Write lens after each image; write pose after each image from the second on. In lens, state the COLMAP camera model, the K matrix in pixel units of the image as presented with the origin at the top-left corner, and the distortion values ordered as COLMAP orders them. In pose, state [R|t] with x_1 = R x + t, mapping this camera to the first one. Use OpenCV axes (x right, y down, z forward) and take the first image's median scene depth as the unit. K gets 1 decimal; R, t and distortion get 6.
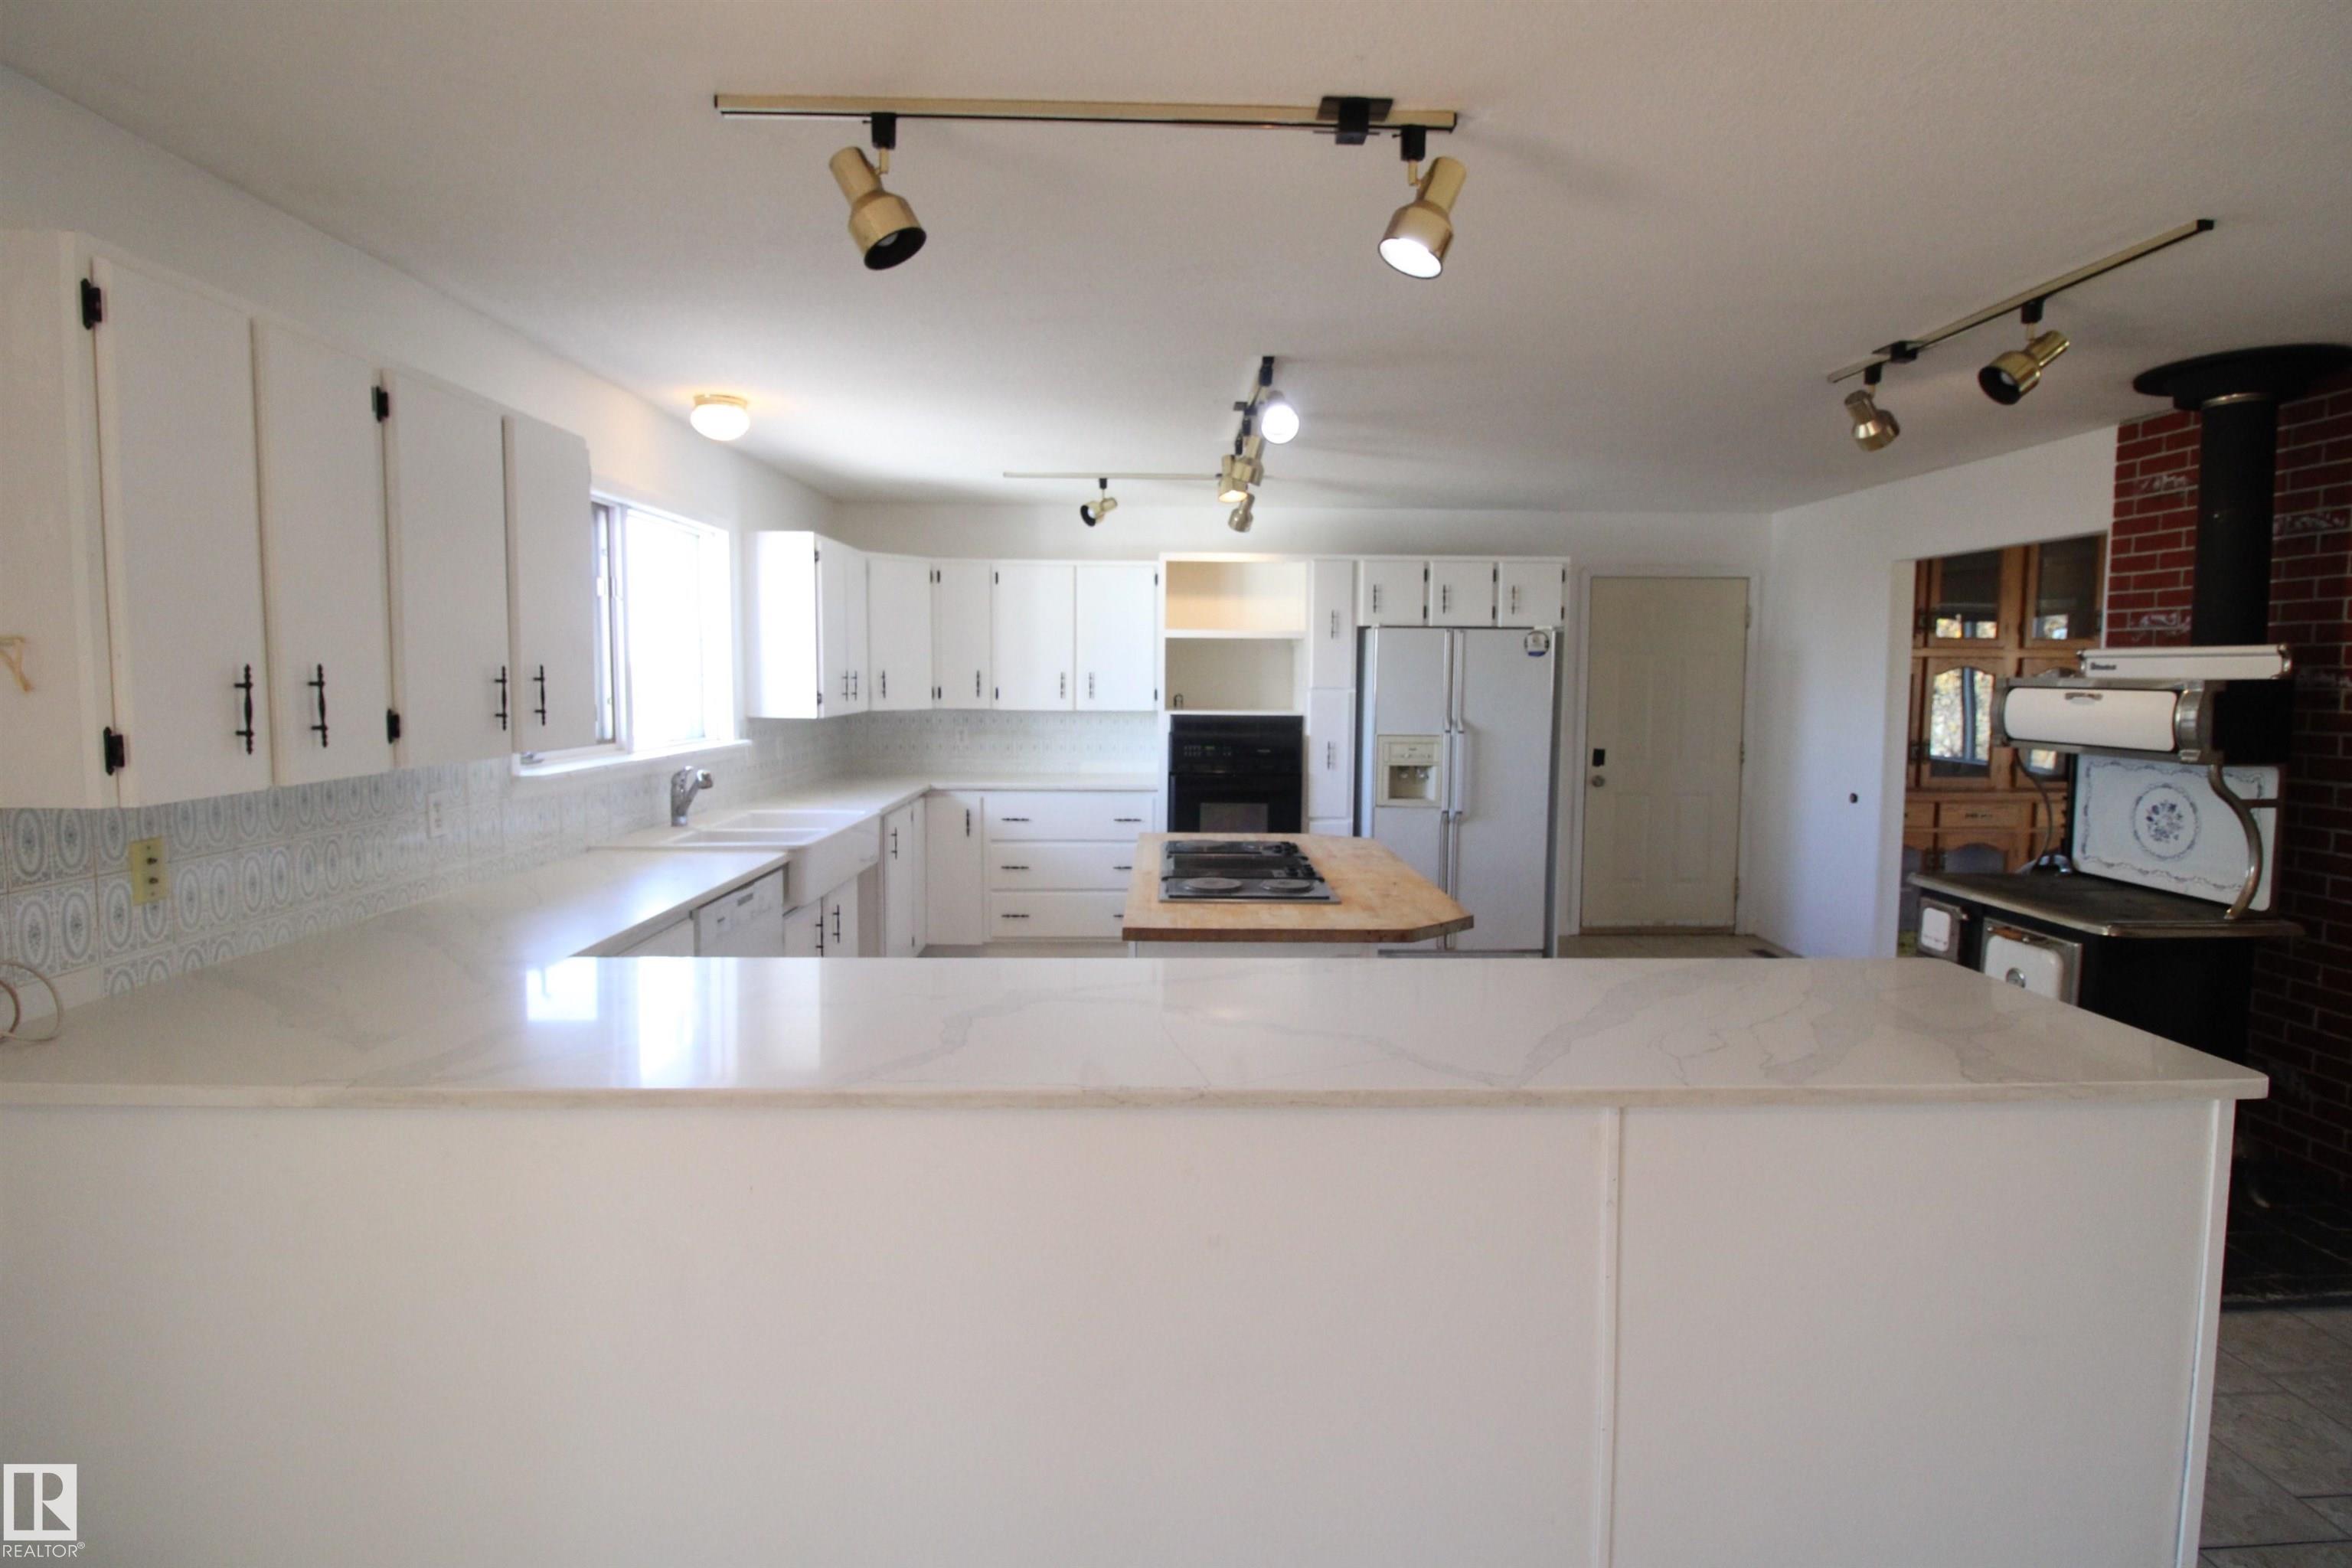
lens RADIAL K [[1122.8, 0, 1177.8], [0, 1122.8, 767.8], [0, 0, 1]] dist [-0.020005, -0.002311]
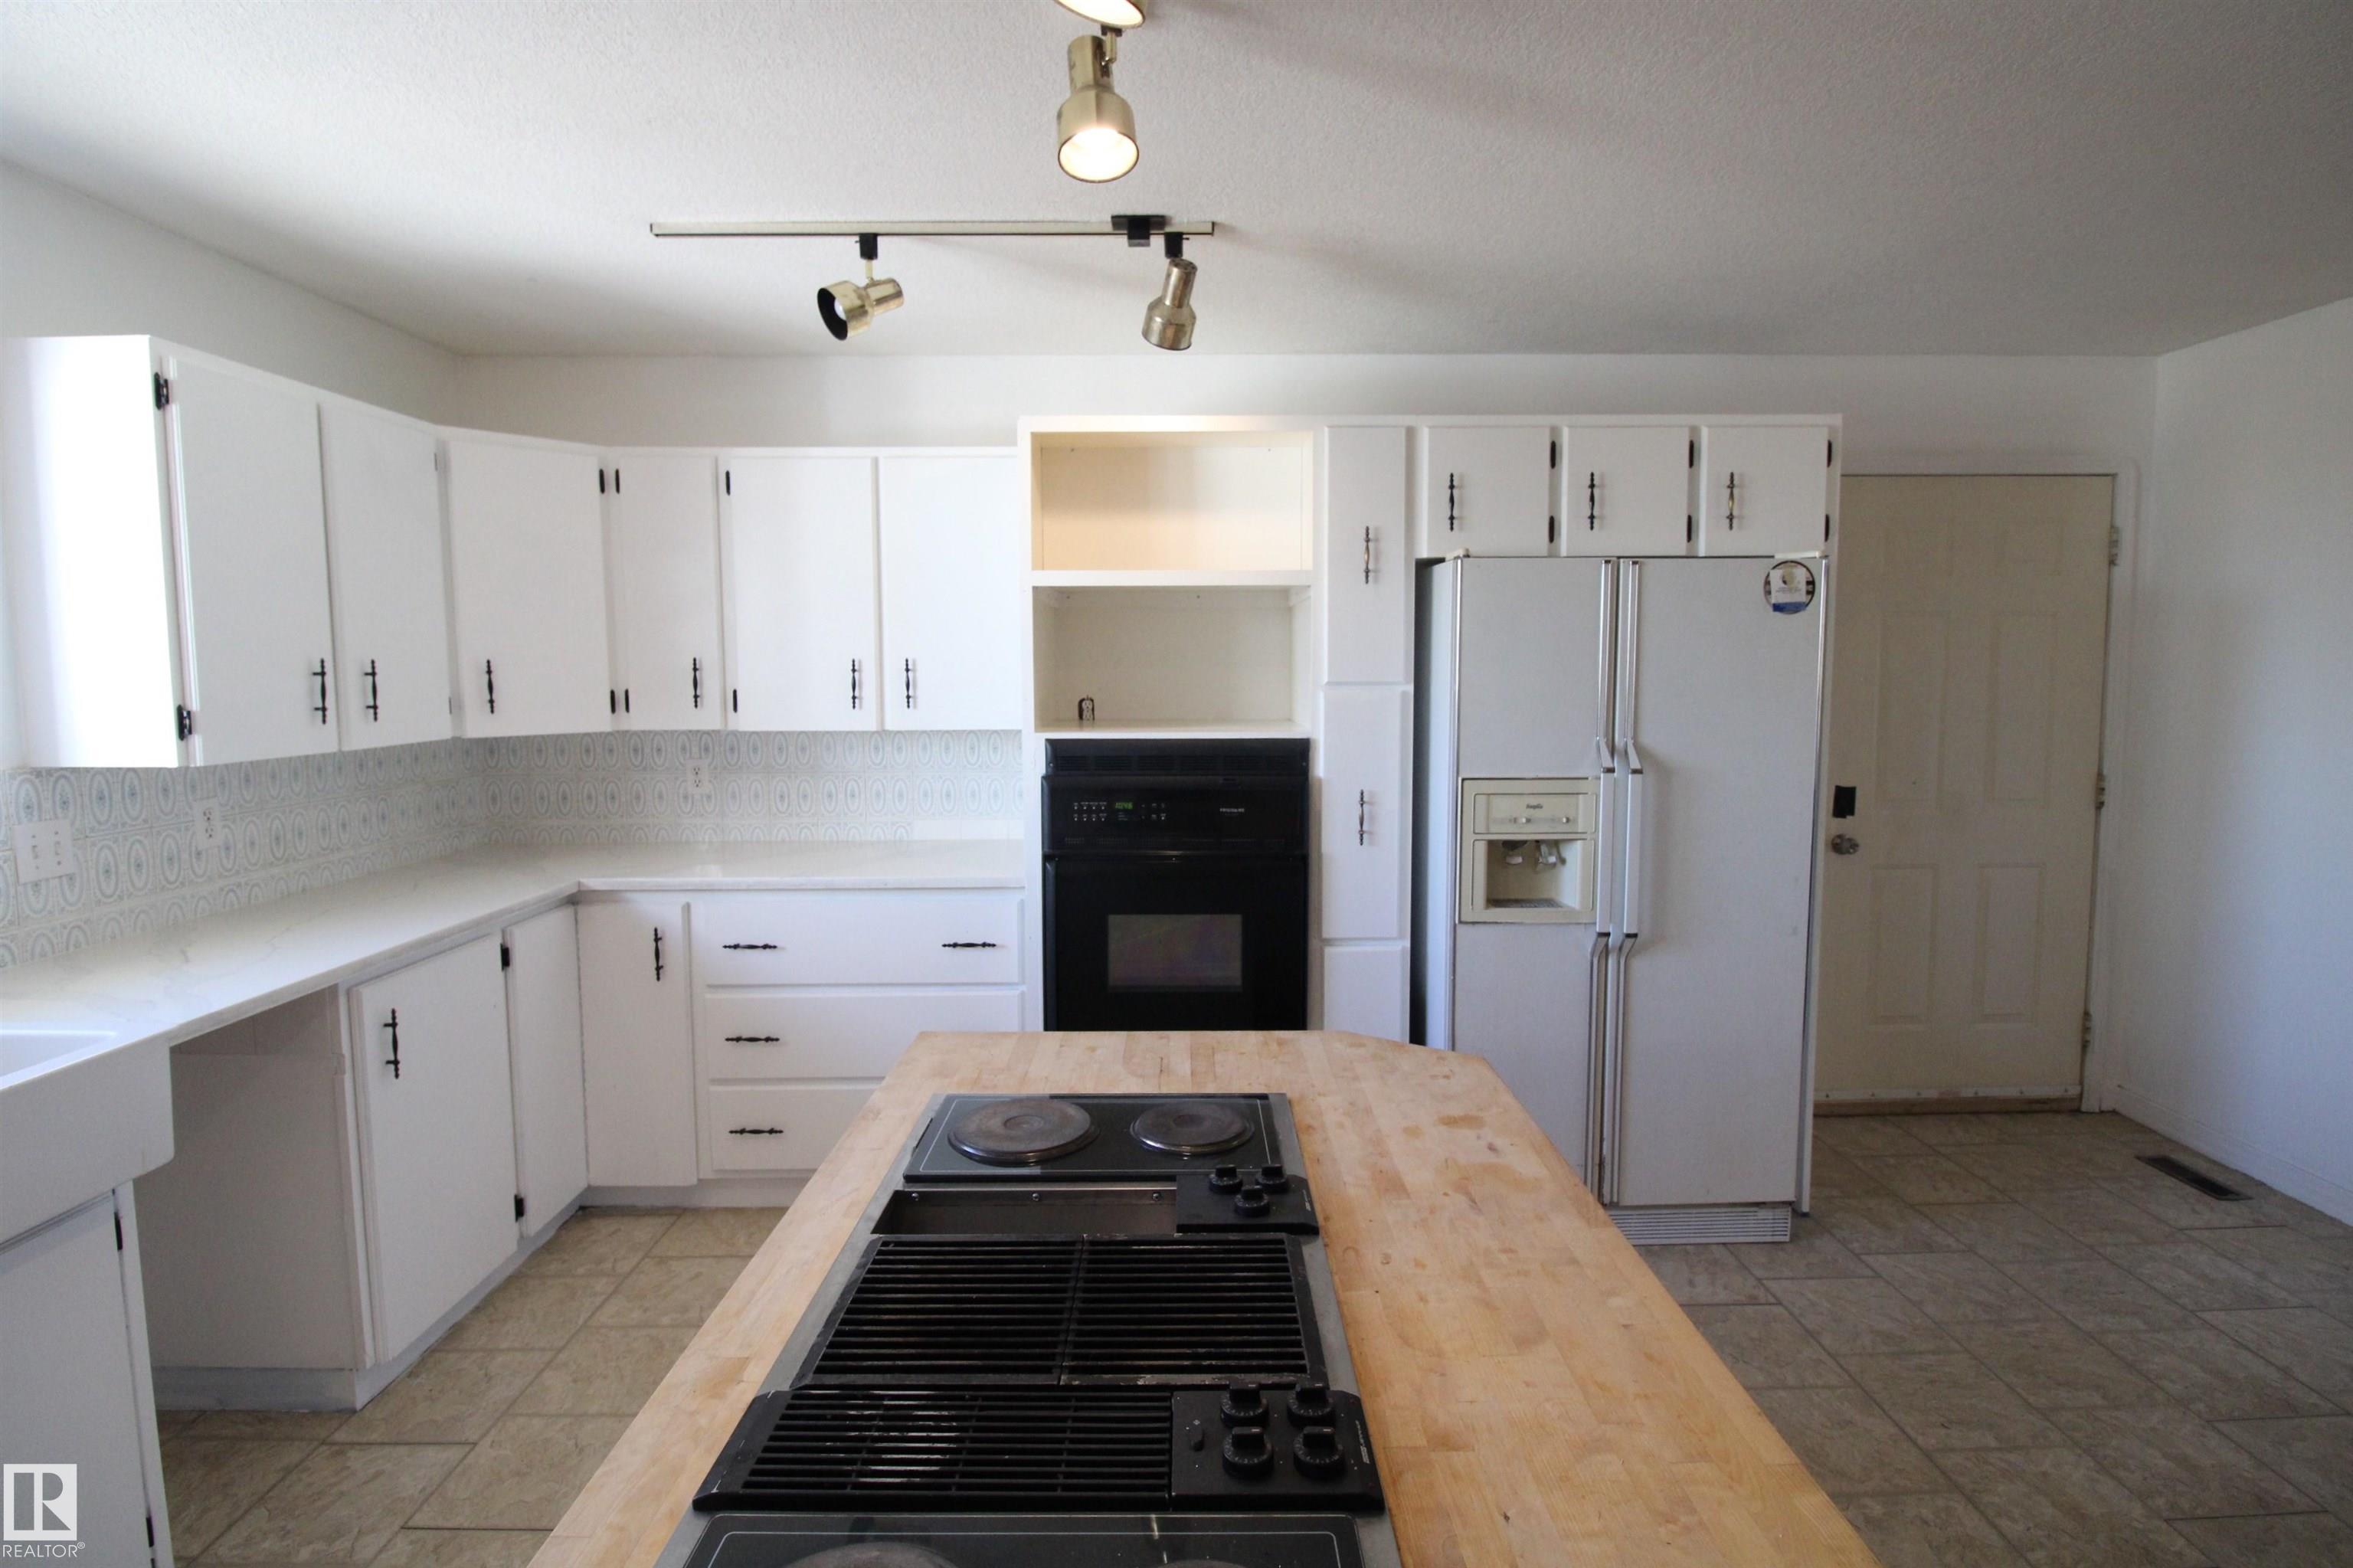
lens RADIAL K [[1128.7, 0, 1179.5], [0, 1128.7, 763.5], [0, 0, 1]] dist [-0.018346, -0.003536]
pose [[0.999835, -0.010626, -0.014733, 0.066601], [0.010610, 0.999943, -0.001149, -0.038728], [0.014745, 0.000993, 0.999891, 0.541902]]
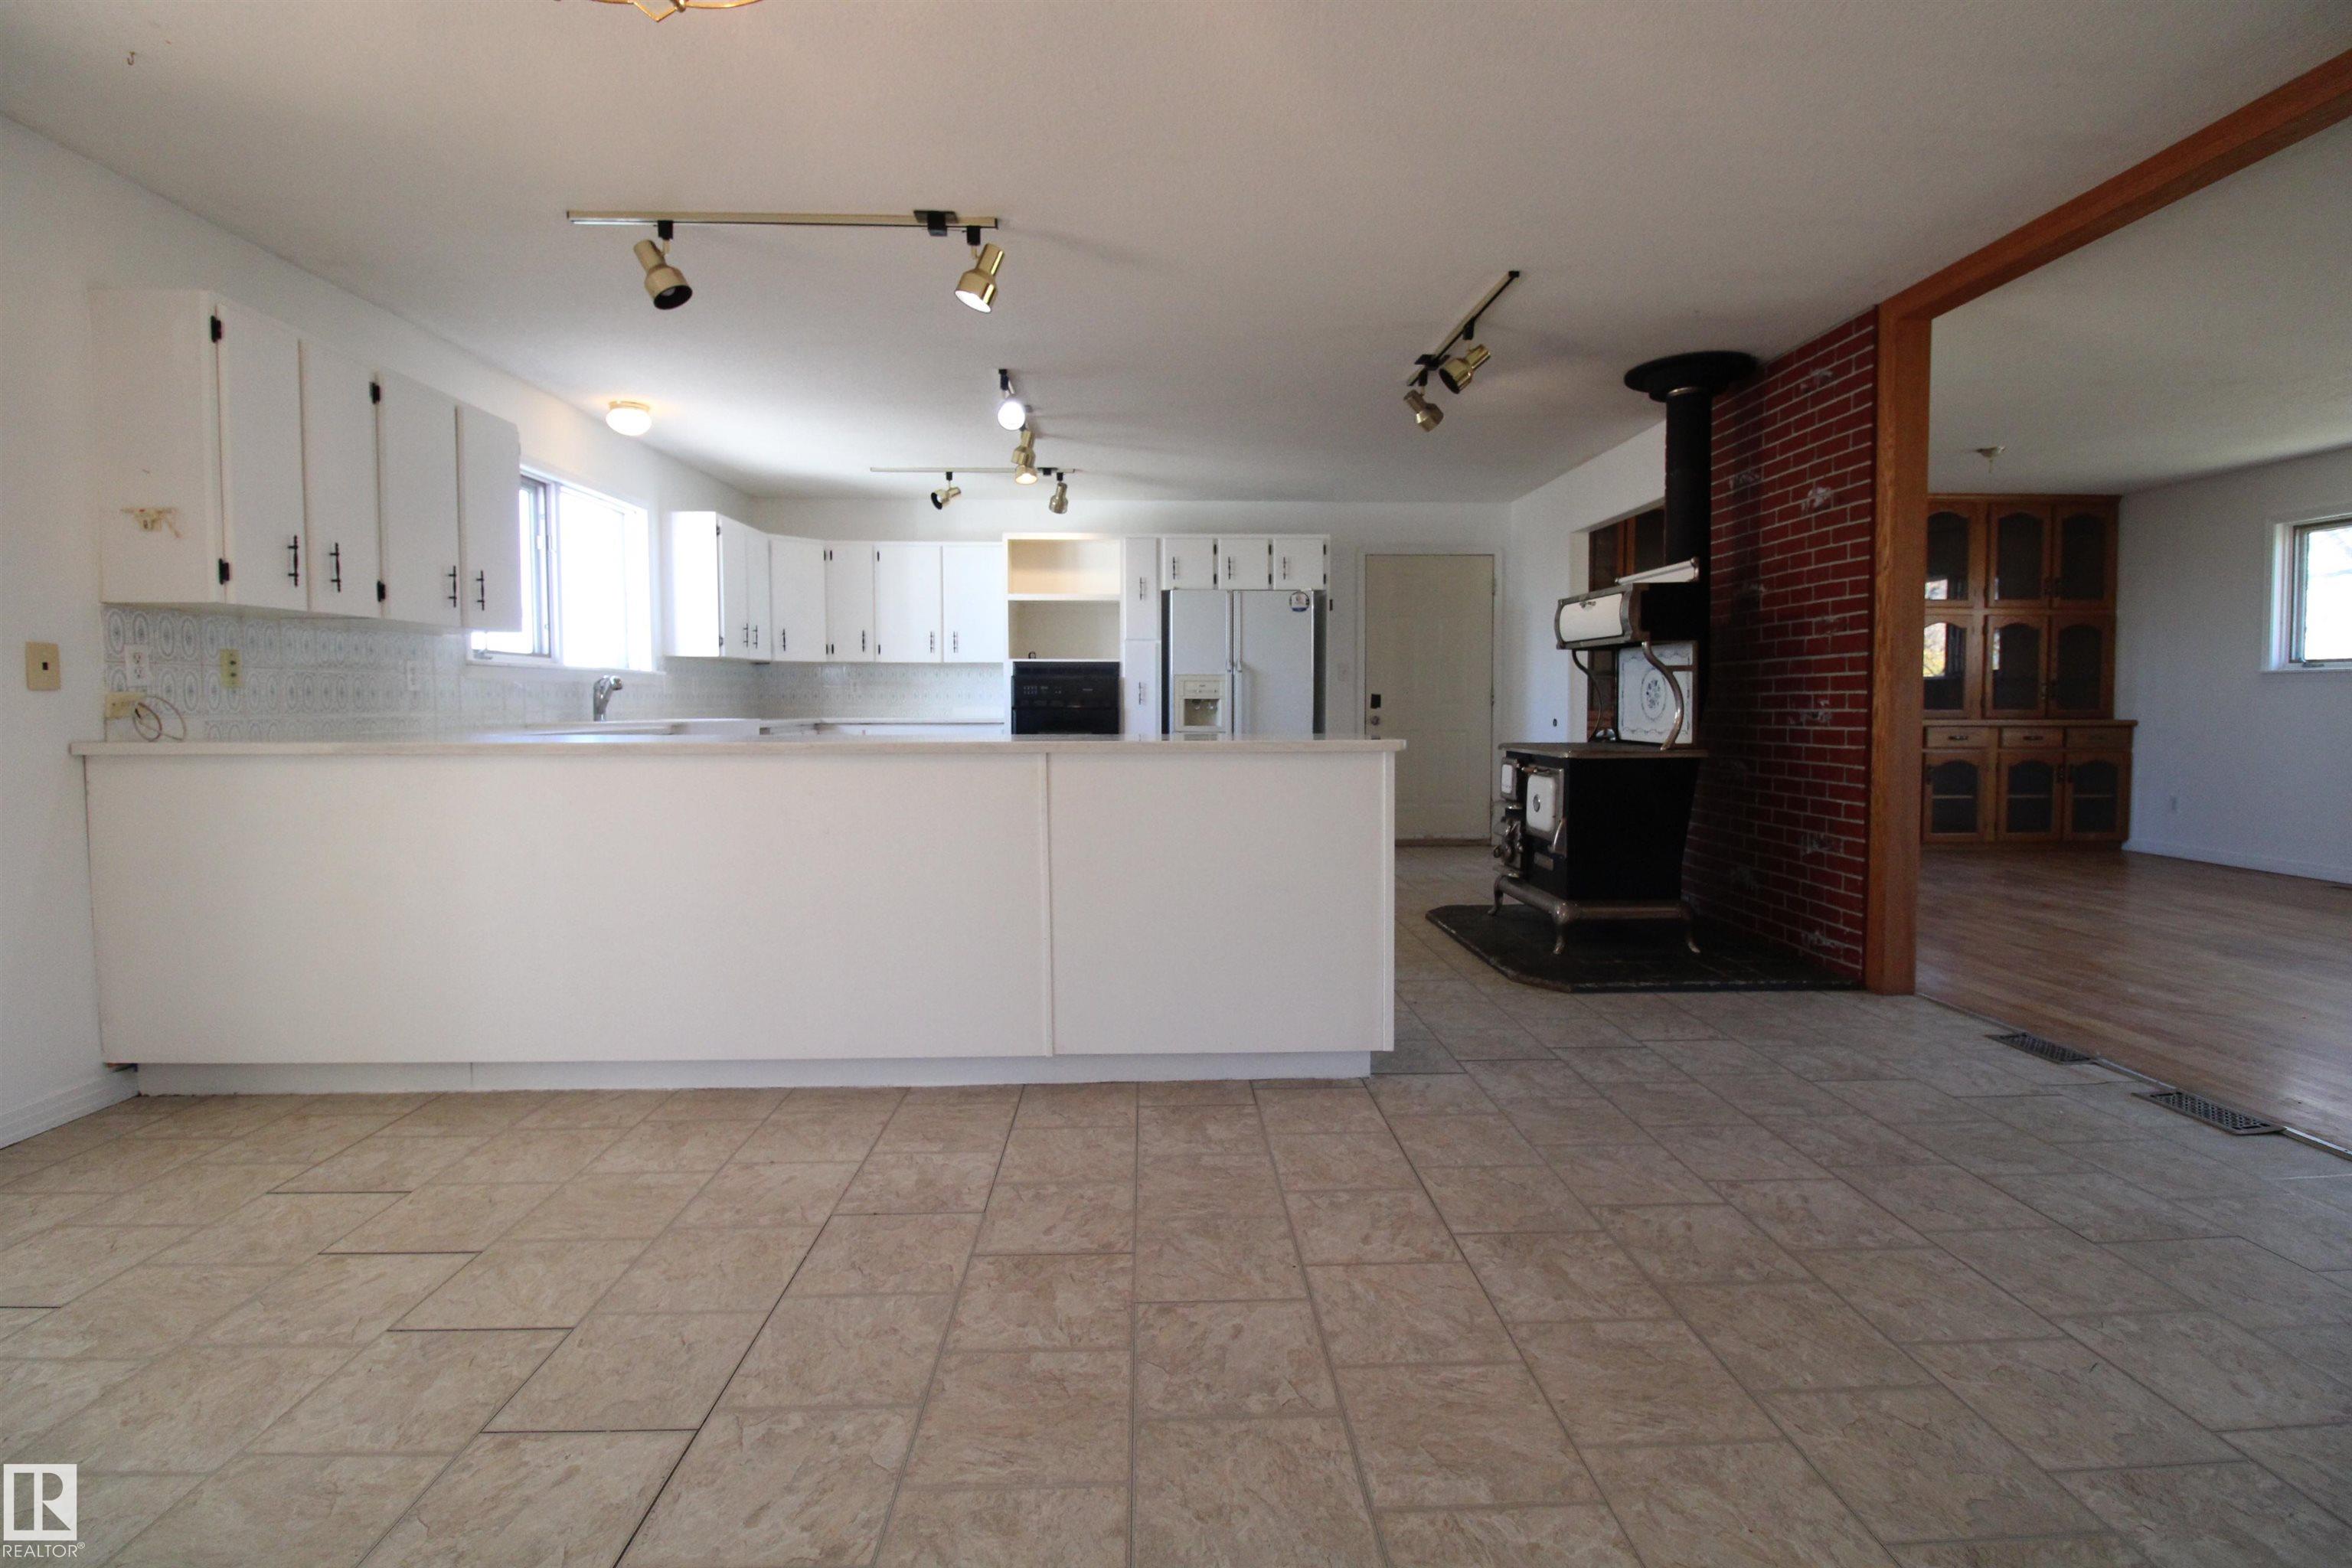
lens RADIAL K [[1092.6, 0, 1192.3], [0, 1092.6, 772.4], [0, 0, 1]] dist [-0.021062, -0.005227]
pose [[0.999695, -0.009251, 0.022886, 0.179965], [0.009679, 0.999779, -0.018652, 0.110786], [-0.022708, 0.018868, 0.999564, -0.242873]]
